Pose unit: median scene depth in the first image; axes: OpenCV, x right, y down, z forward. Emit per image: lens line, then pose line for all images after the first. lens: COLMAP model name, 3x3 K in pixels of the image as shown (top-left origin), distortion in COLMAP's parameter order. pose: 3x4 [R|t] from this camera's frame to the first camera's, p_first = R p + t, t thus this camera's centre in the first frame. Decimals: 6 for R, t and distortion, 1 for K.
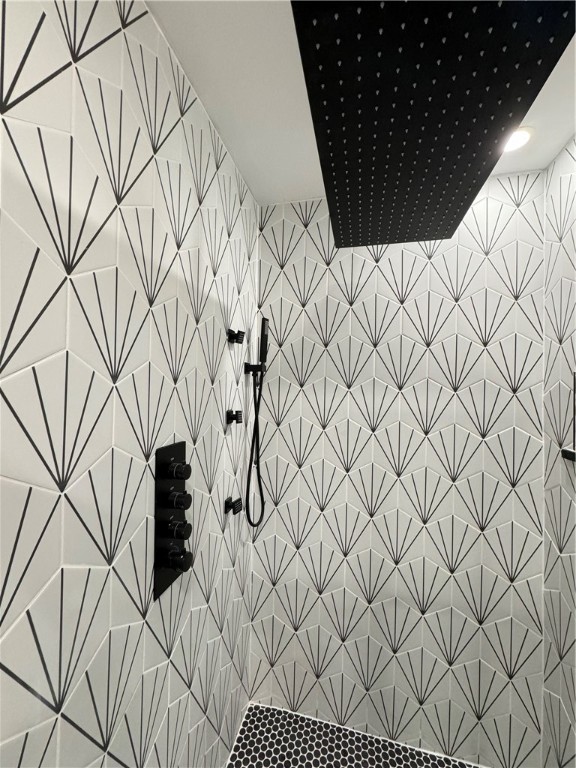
lens RADIAL K [[305.0, 0, 284.0], [0, 305.0, 383.2], [0, 0, 1]] dist [-0.004412, 0.000735]
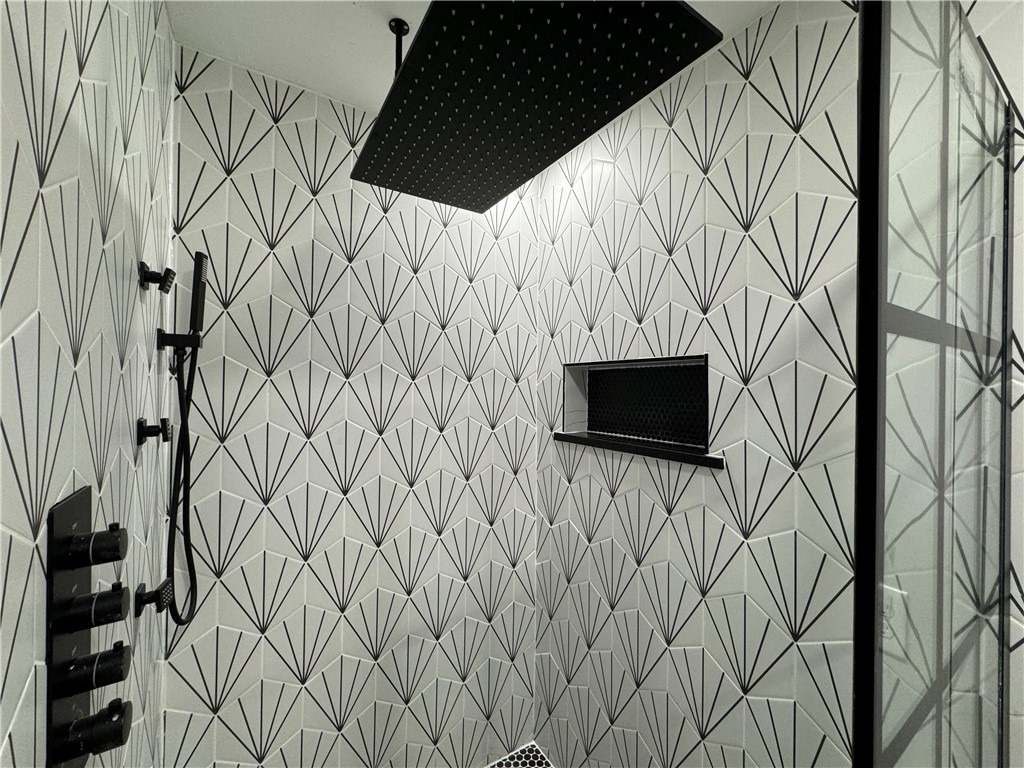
lens RADIAL K [[406.7, 0, 514.4], [0, 406.7, 381.4], [0, 0, 1]] dist [-0.004412, 0.000735]
pose [[0.696108, -0.003350, 0.717929, -0.209751], [-0.012540, 0.999780, 0.016823, 0.005000], [-0.717828, -0.020713, 0.695913, 0.057700]]
